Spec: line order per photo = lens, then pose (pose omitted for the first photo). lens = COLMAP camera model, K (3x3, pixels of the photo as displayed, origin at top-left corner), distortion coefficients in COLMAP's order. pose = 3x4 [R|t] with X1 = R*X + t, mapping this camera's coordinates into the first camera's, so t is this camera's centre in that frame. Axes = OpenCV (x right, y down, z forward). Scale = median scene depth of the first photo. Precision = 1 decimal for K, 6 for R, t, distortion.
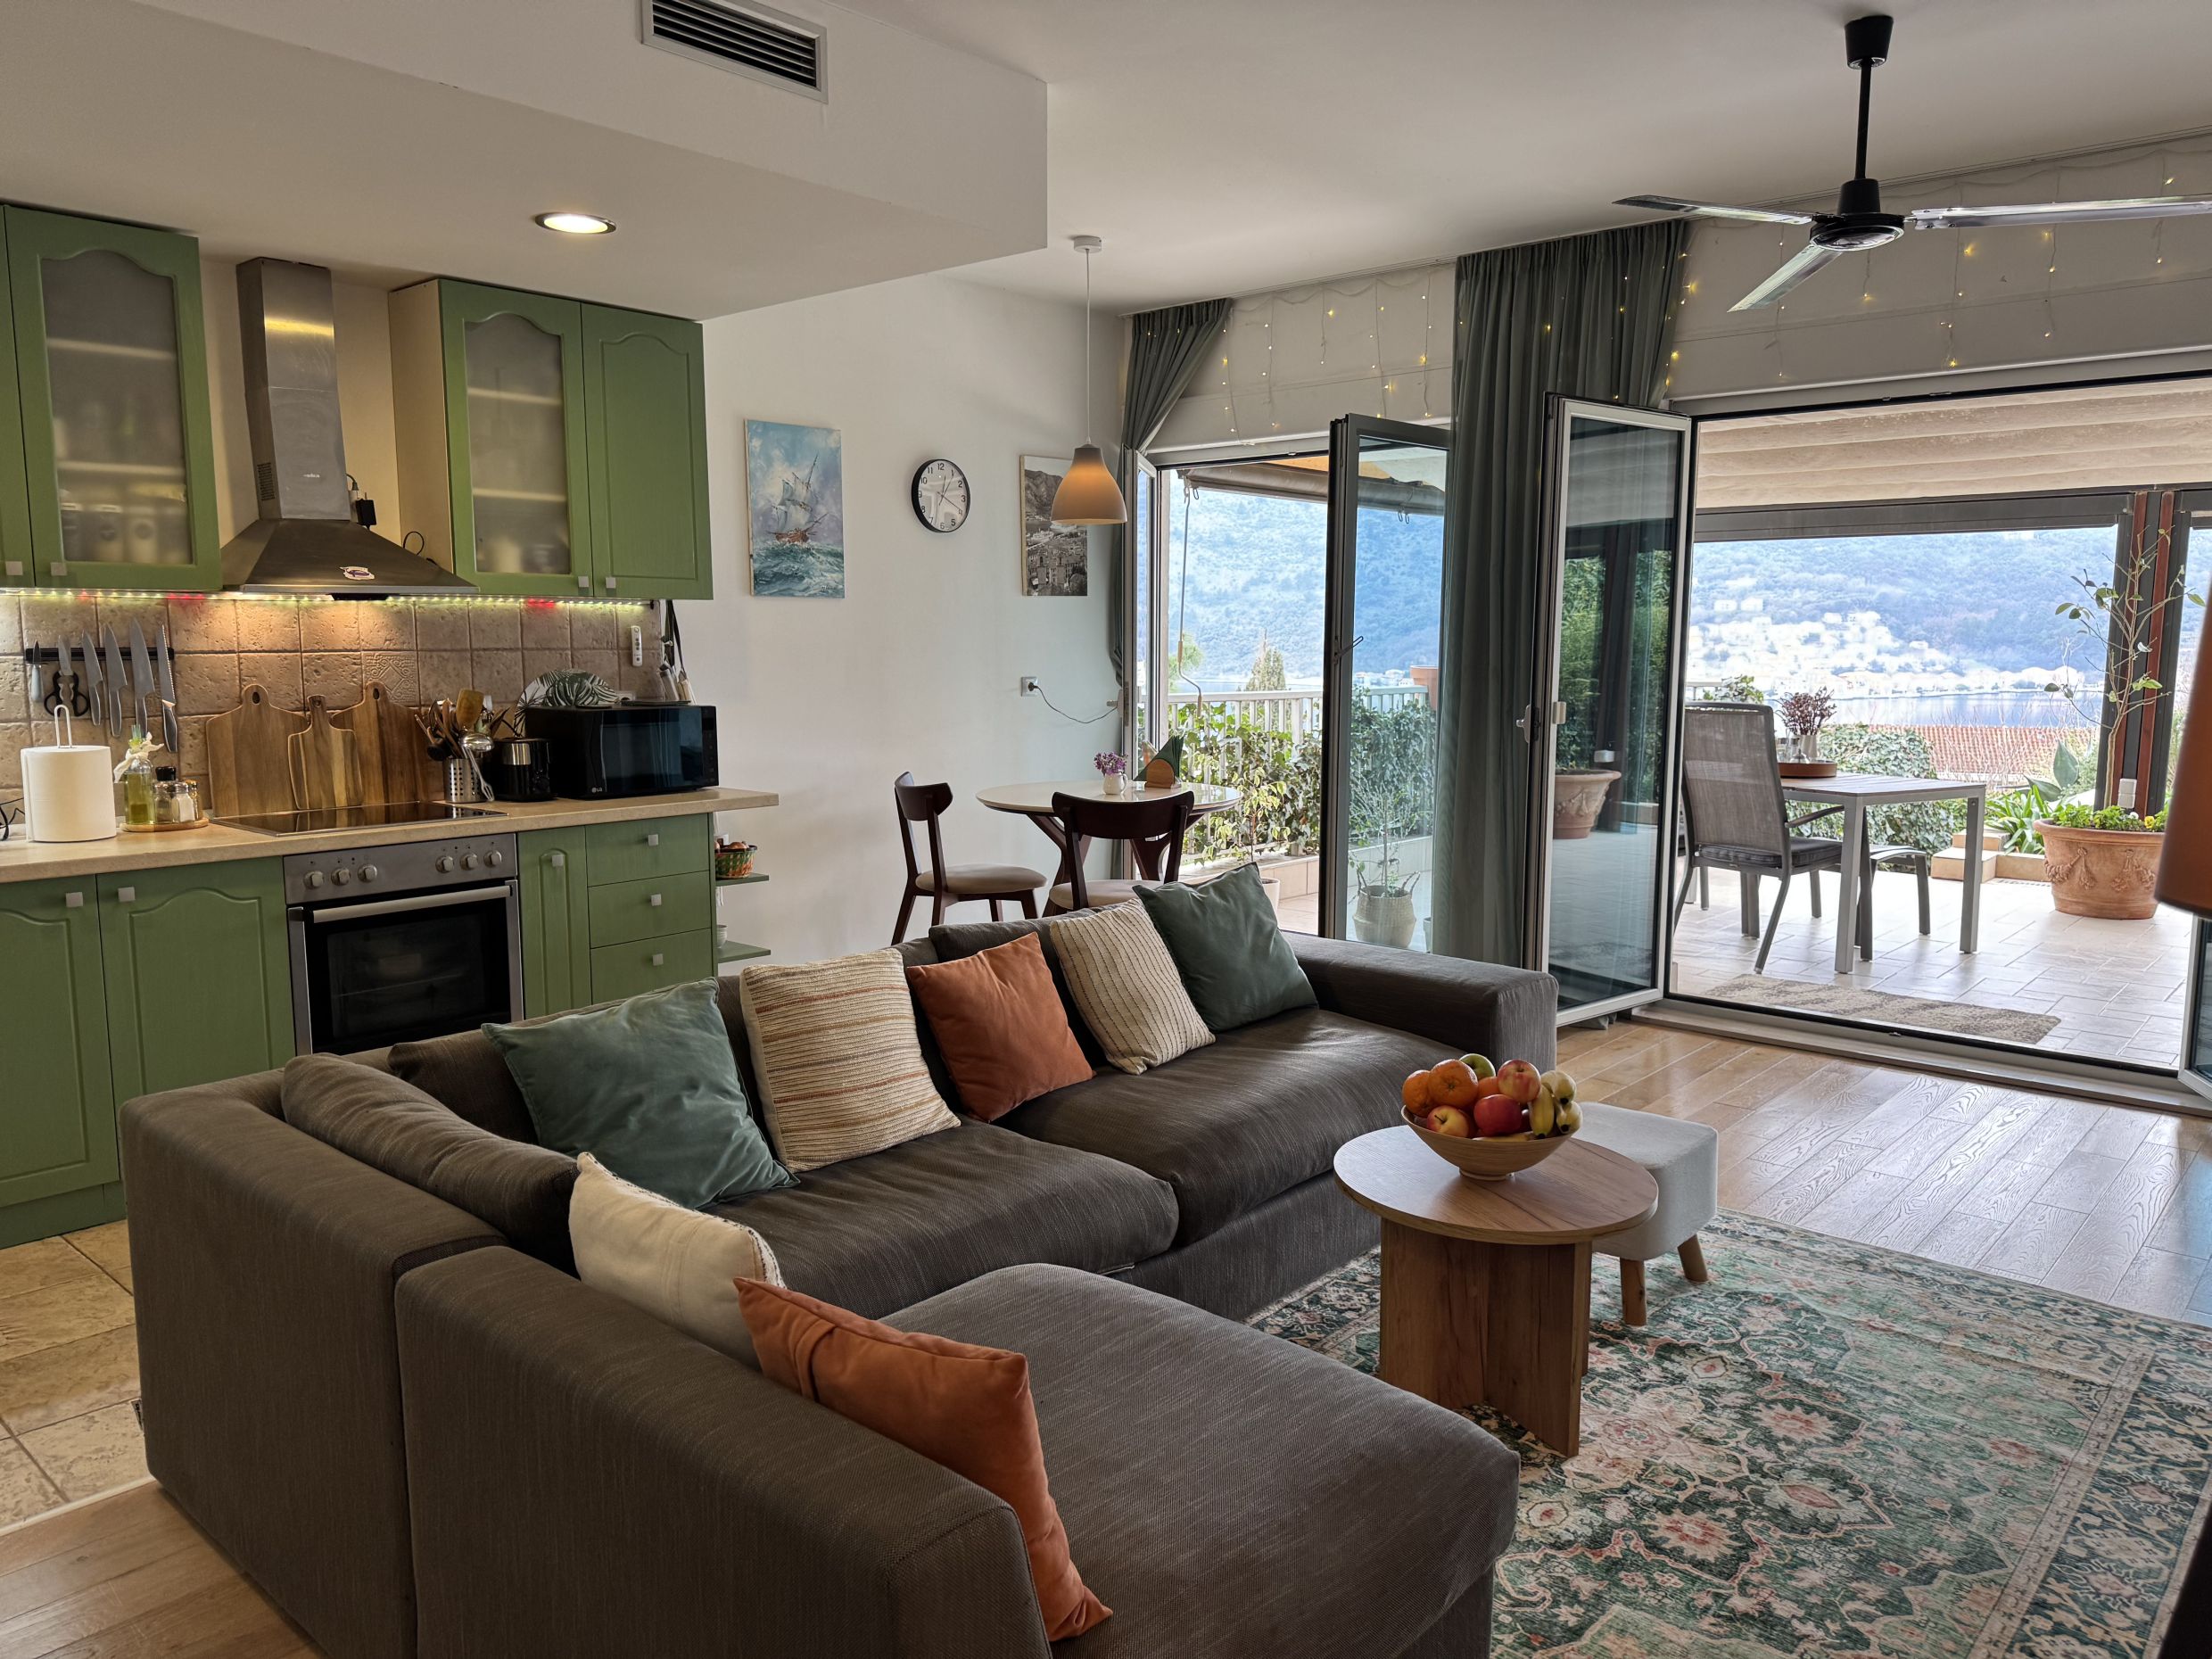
lens RADIAL K [[1546.5, 0, 1117.8], [0, 1546.5, 833.3], [0, 0, 1]] dist [0.107133, -0.162699]
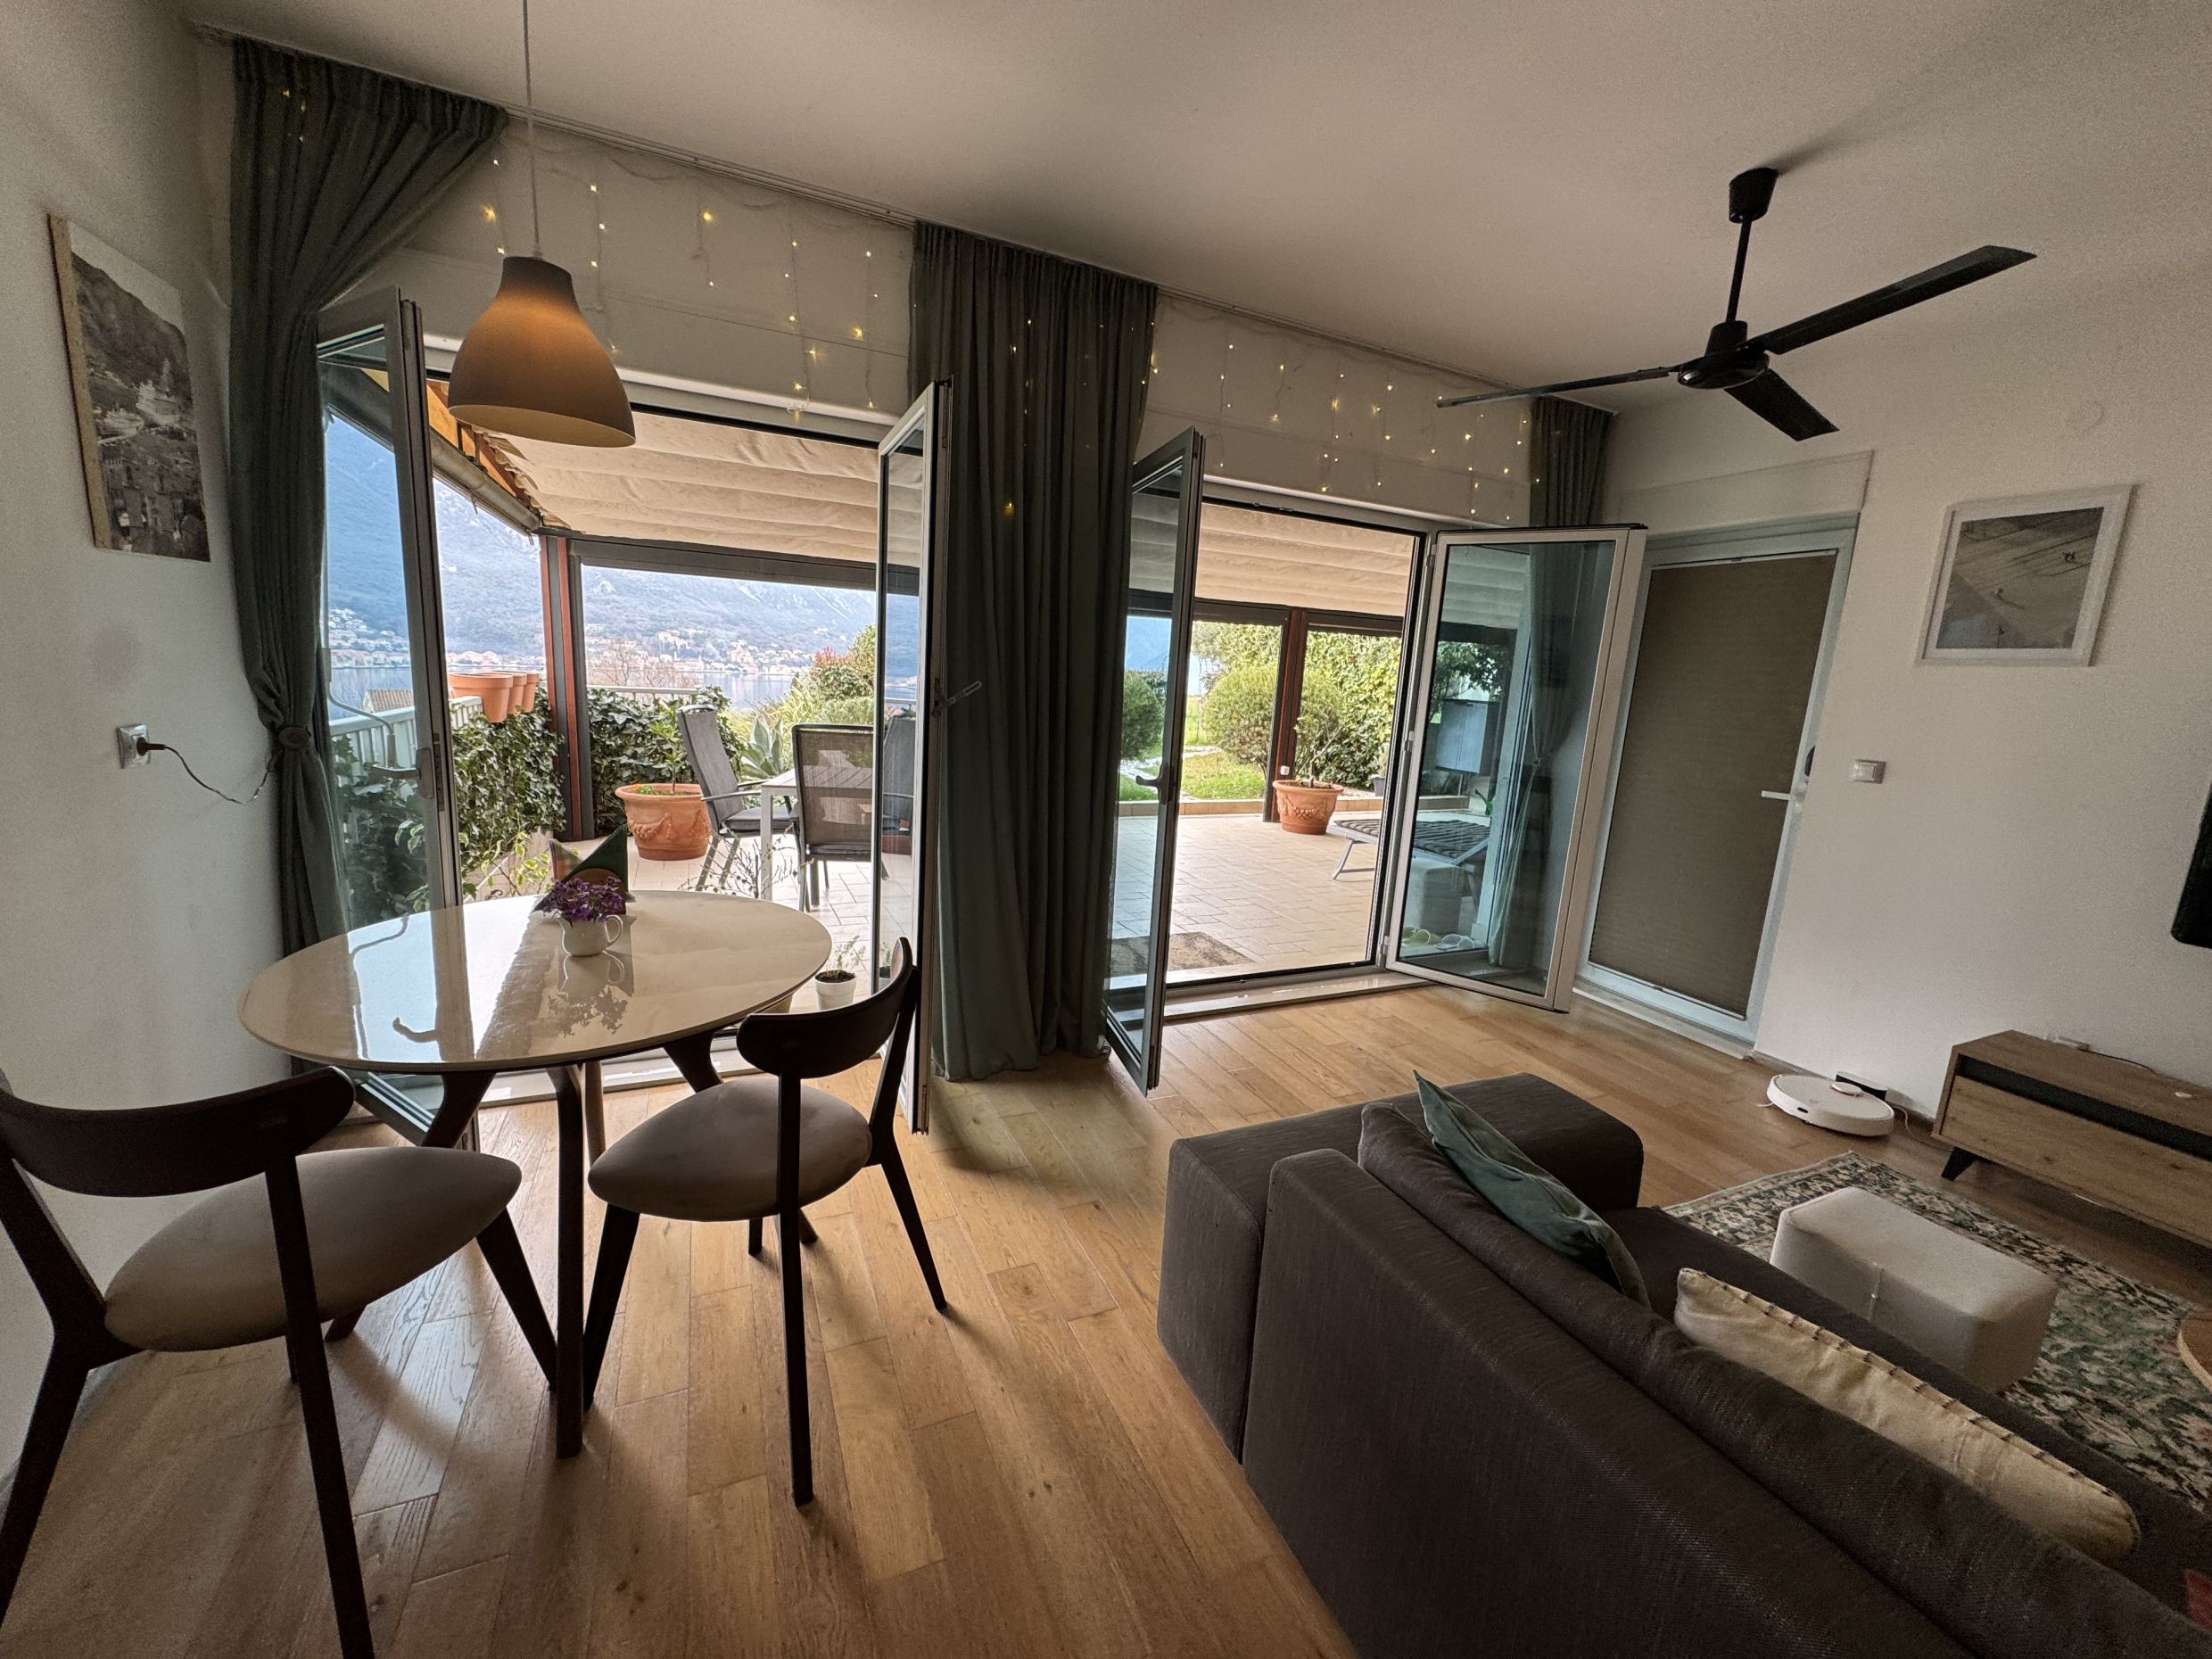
lens RADIAL K [[875.3, 0, 1107.2], [0, 875.3, 827.1], [0, 0, 1]] dist [-0.003414, 0.000438]
pose [[0.406429, -0.139621, 0.902952, -0.266972], [0.056903, 0.990205, 0.127500, -0.129632], [-0.911909, -0.000439, 0.410393, 0.921734]]
